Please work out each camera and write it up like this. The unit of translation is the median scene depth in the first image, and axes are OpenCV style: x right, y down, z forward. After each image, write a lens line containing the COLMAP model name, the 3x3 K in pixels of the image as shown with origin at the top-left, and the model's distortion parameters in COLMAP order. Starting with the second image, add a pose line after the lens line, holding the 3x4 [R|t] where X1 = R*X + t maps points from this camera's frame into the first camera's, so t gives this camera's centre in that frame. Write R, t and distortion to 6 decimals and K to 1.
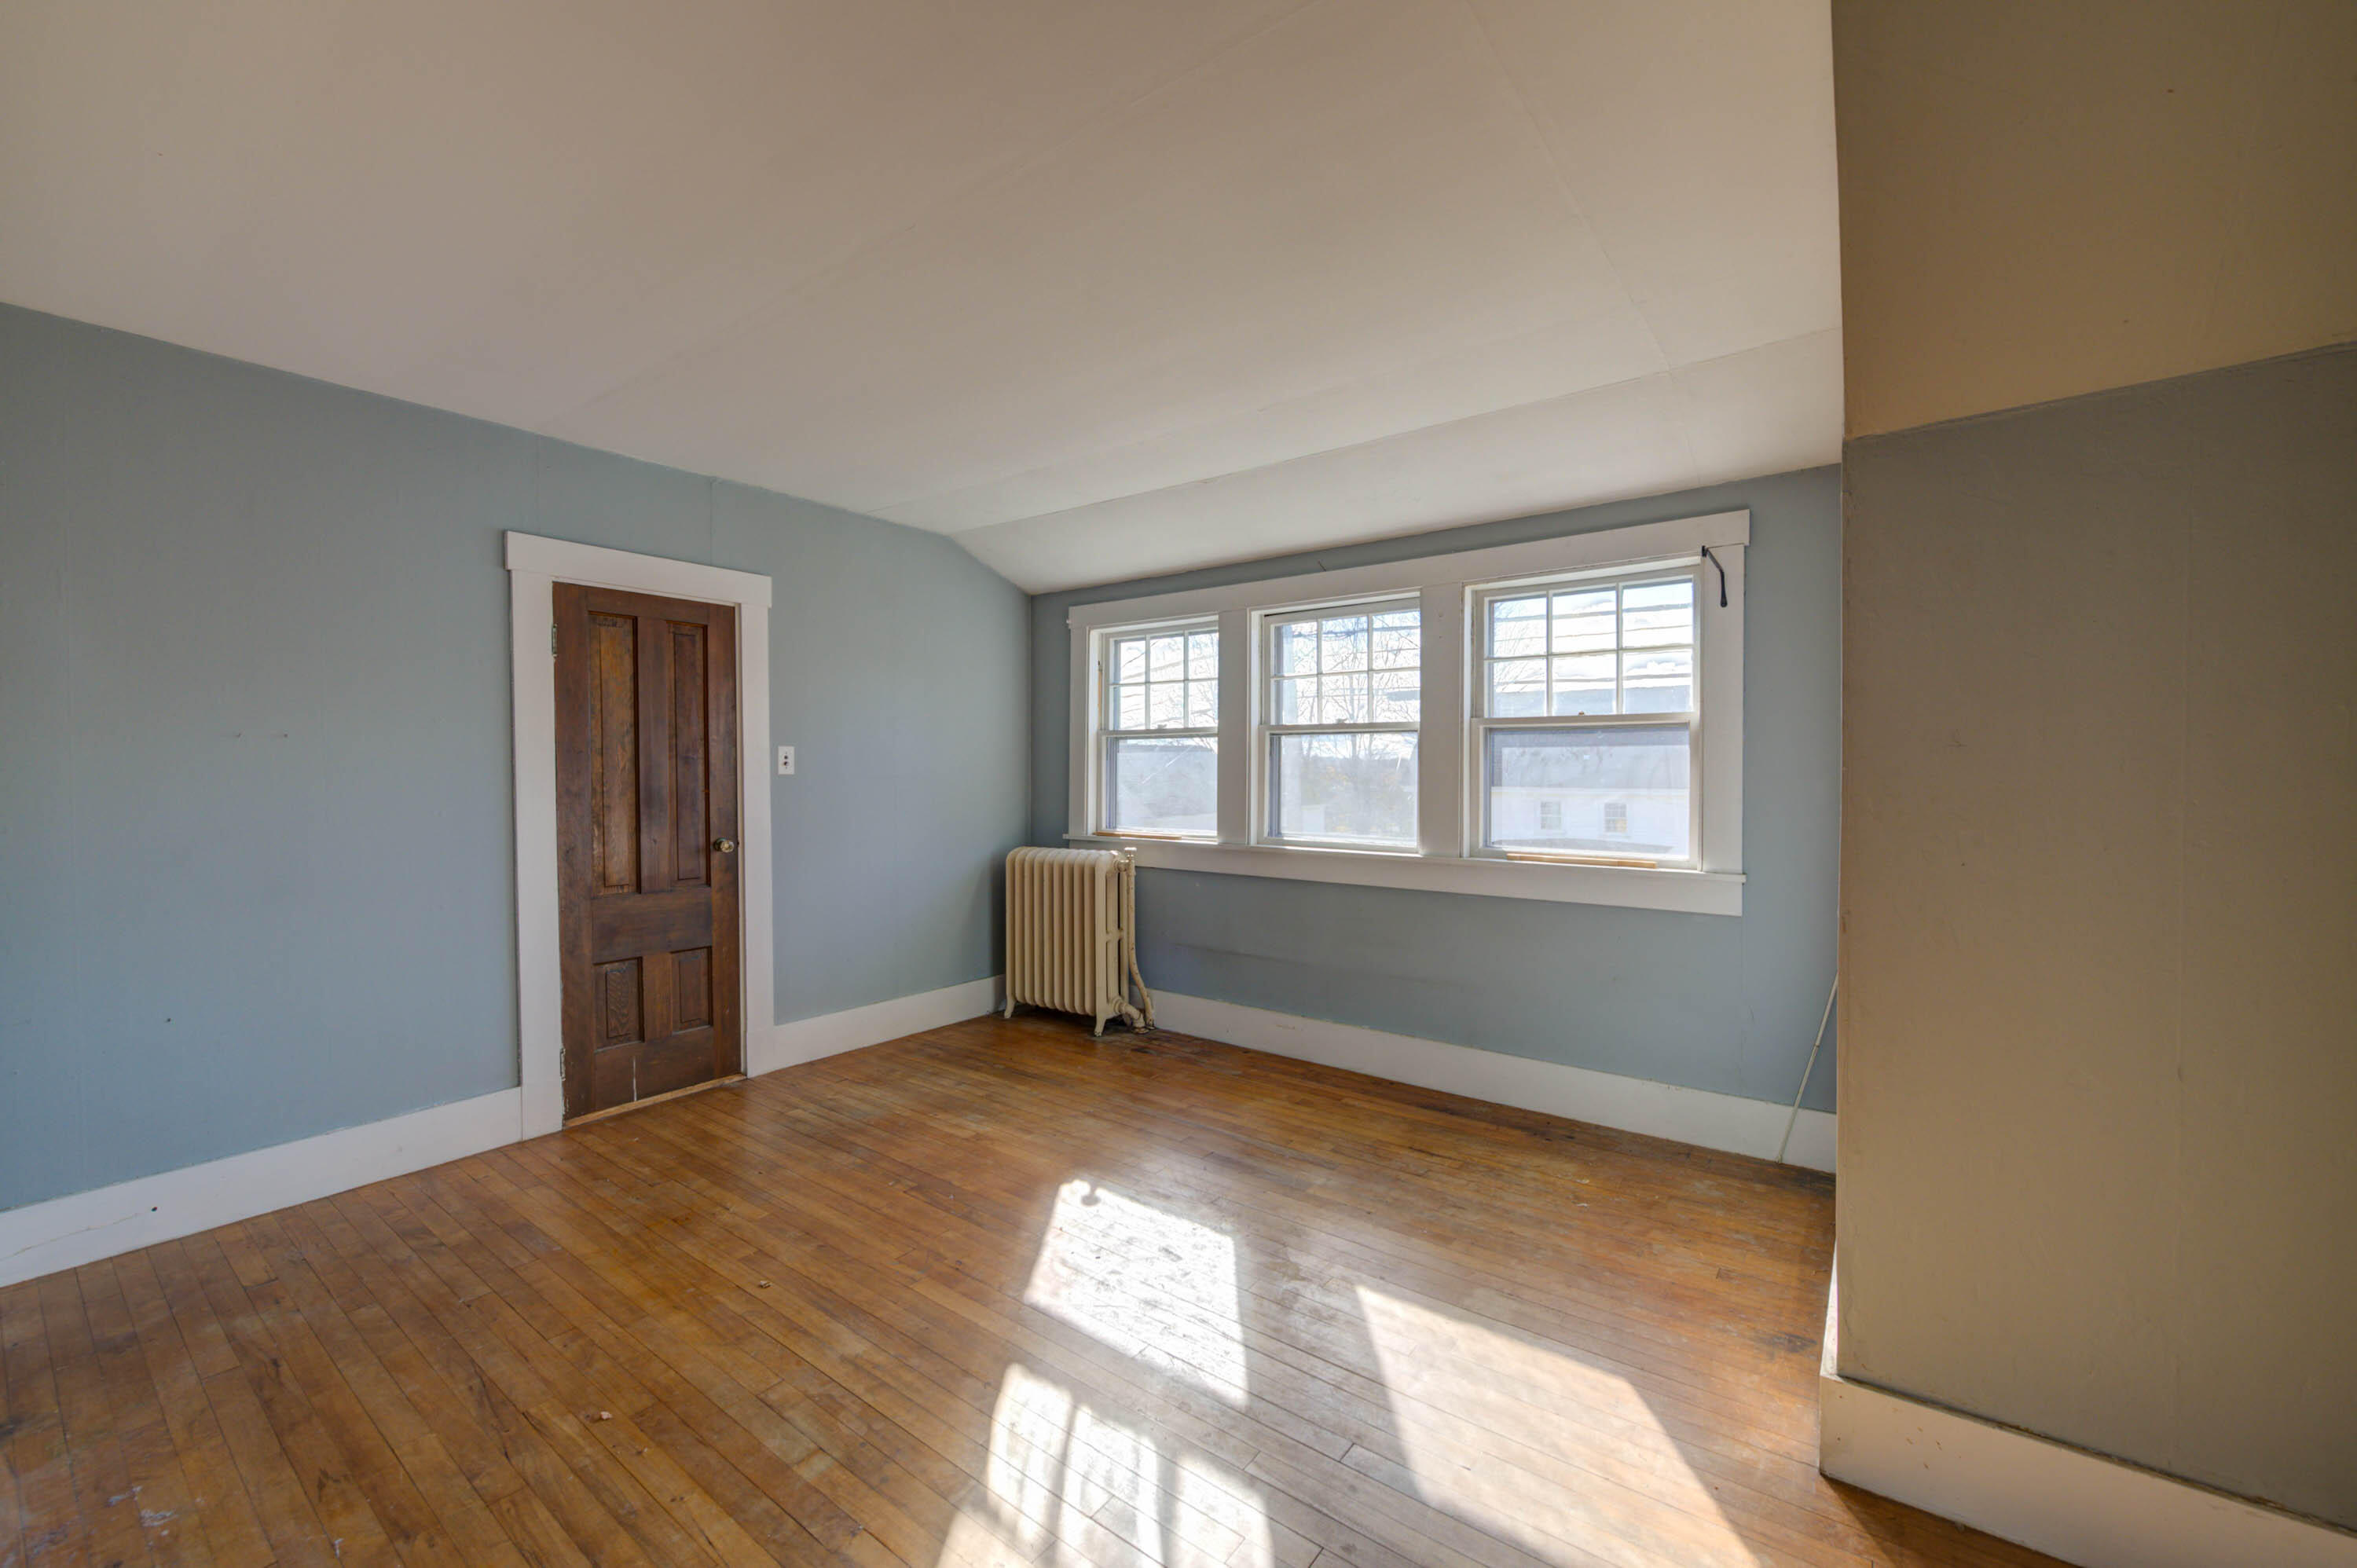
lens RADIAL K [[938.2, 0, 1177.1], [0, 938.2, 778.3], [0, 0, 1]] dist [-0.000427, -0.000986]
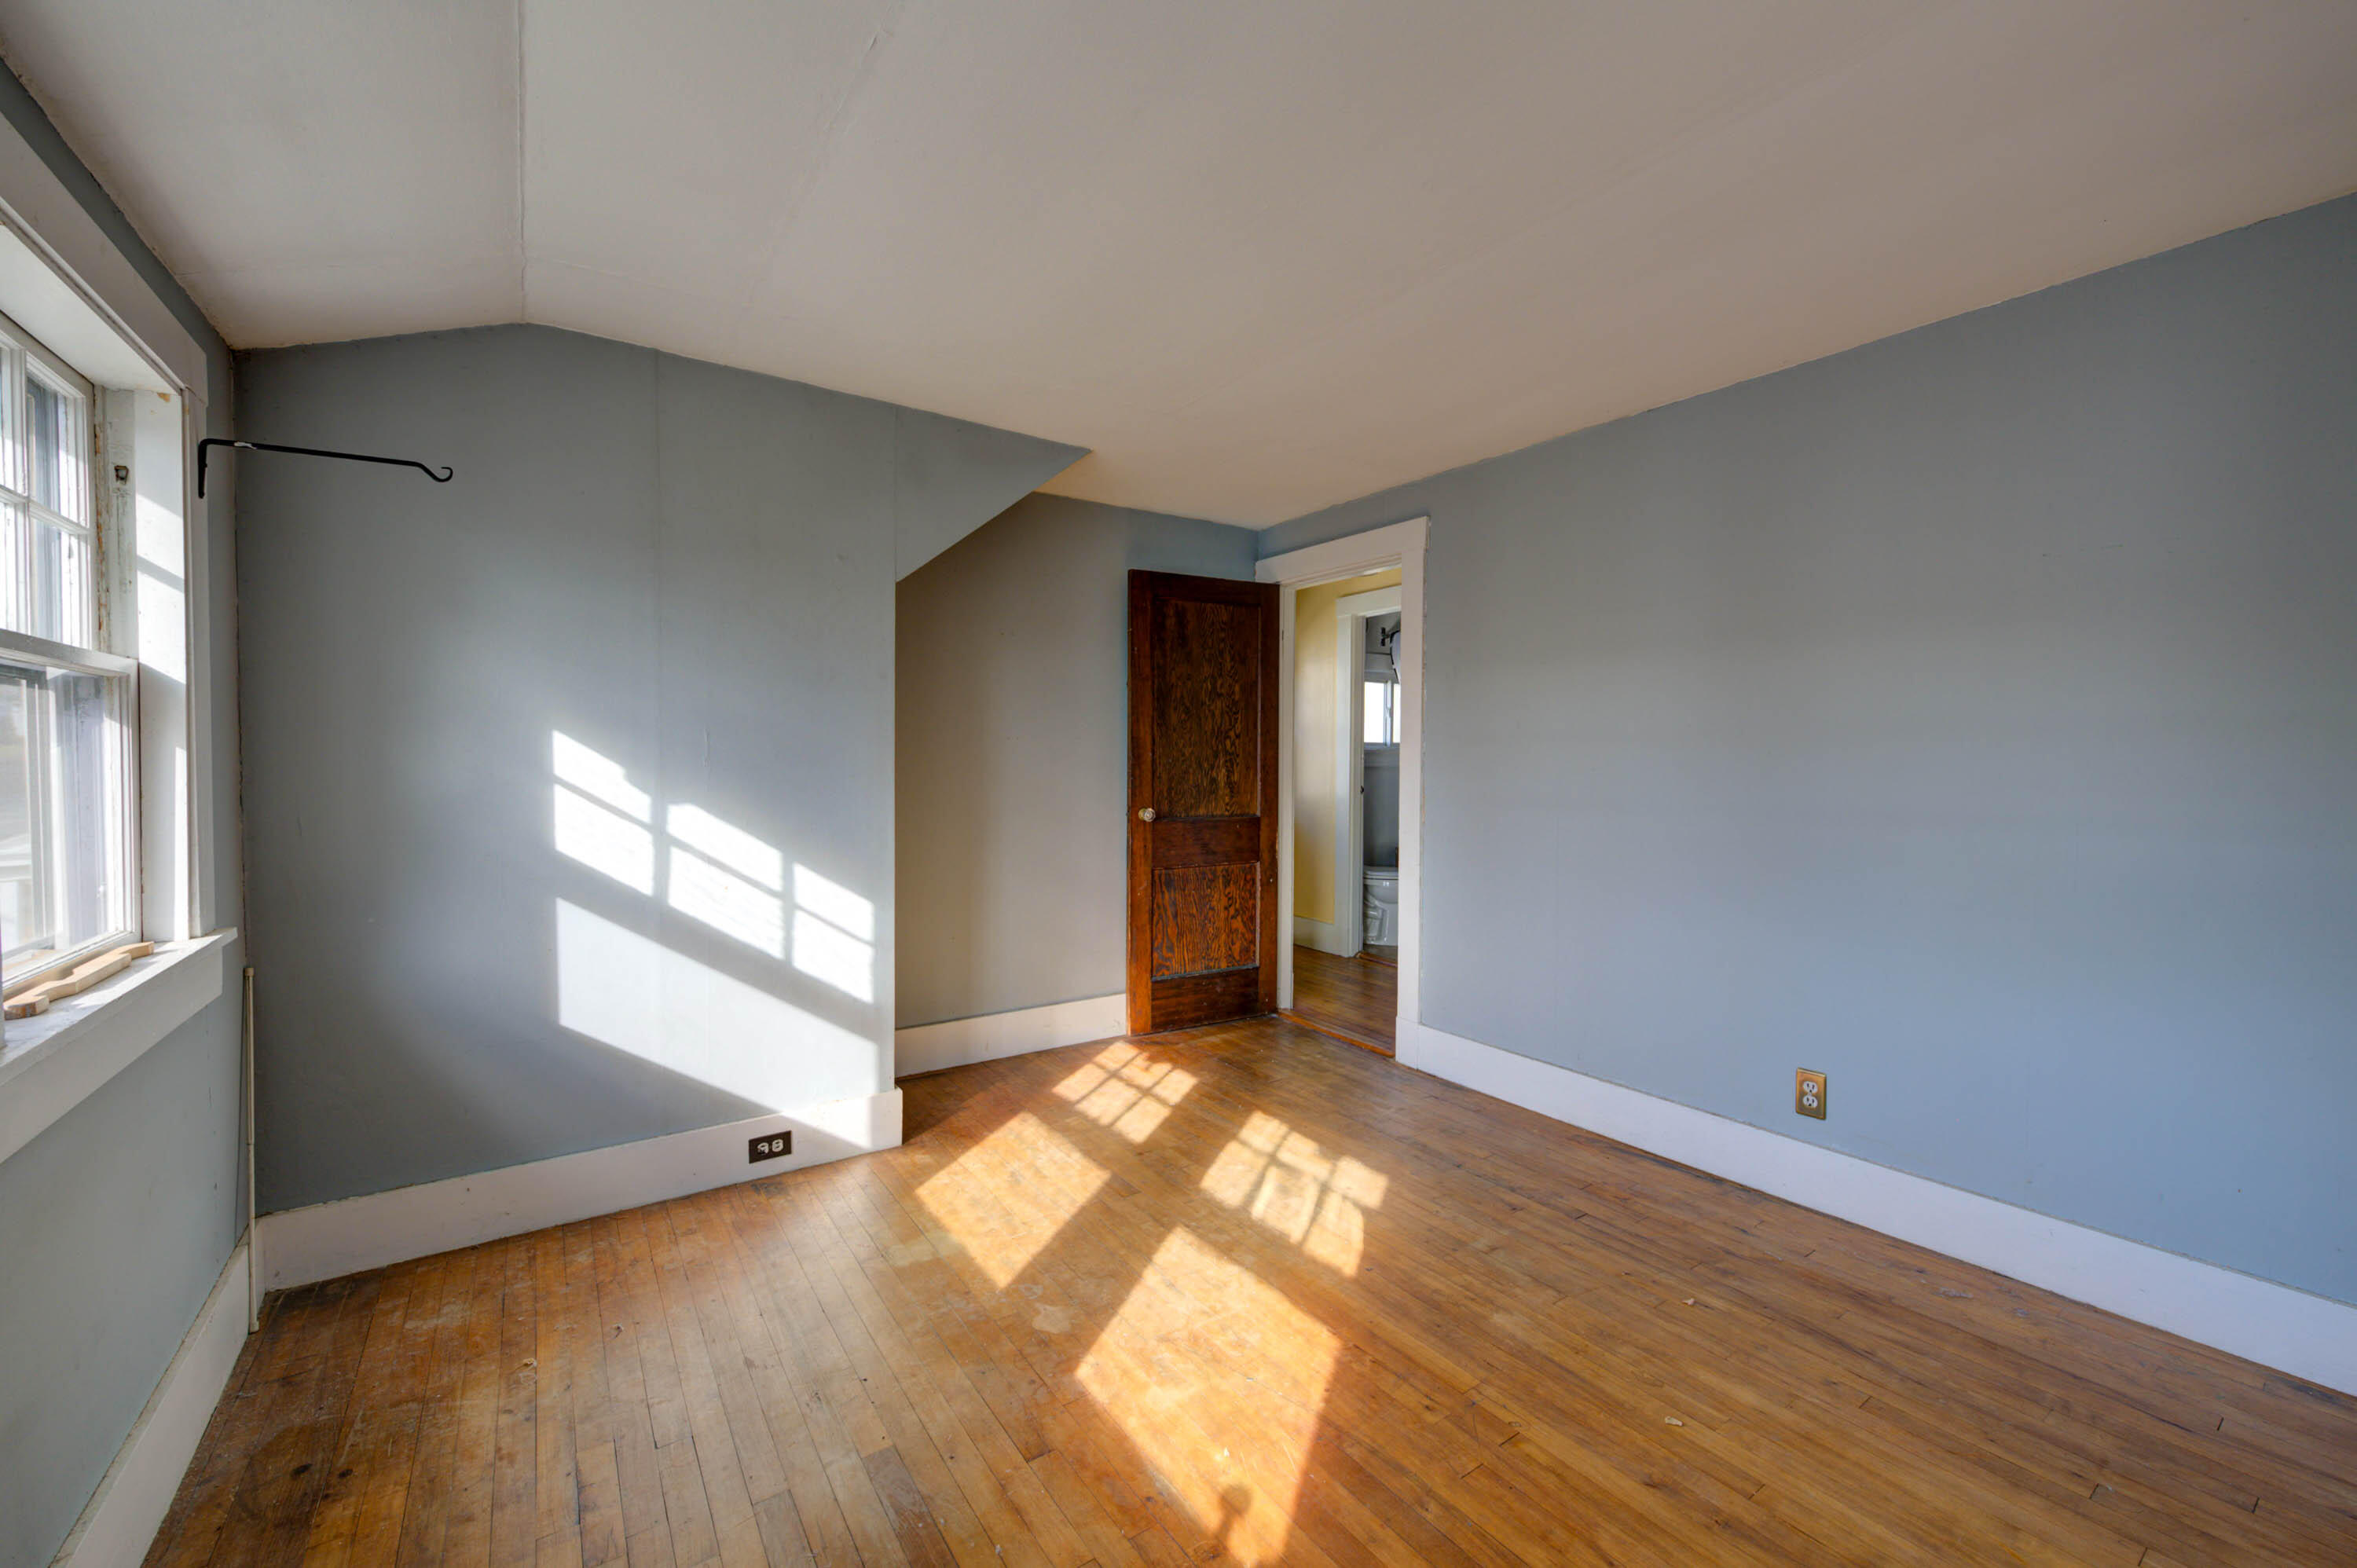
lens RADIAL K [[938.2, 0, 1179.3], [0, 938.2, 776.0], [0, 0, 1]] dist [-0.000427, -0.000986]
pose [[-0.949732, -0.008527, 0.312947, -0.330490], [0.002586, 0.999381, 0.035078, -0.033617], [-0.313052, 0.034124, -0.949123, 2.137714]]
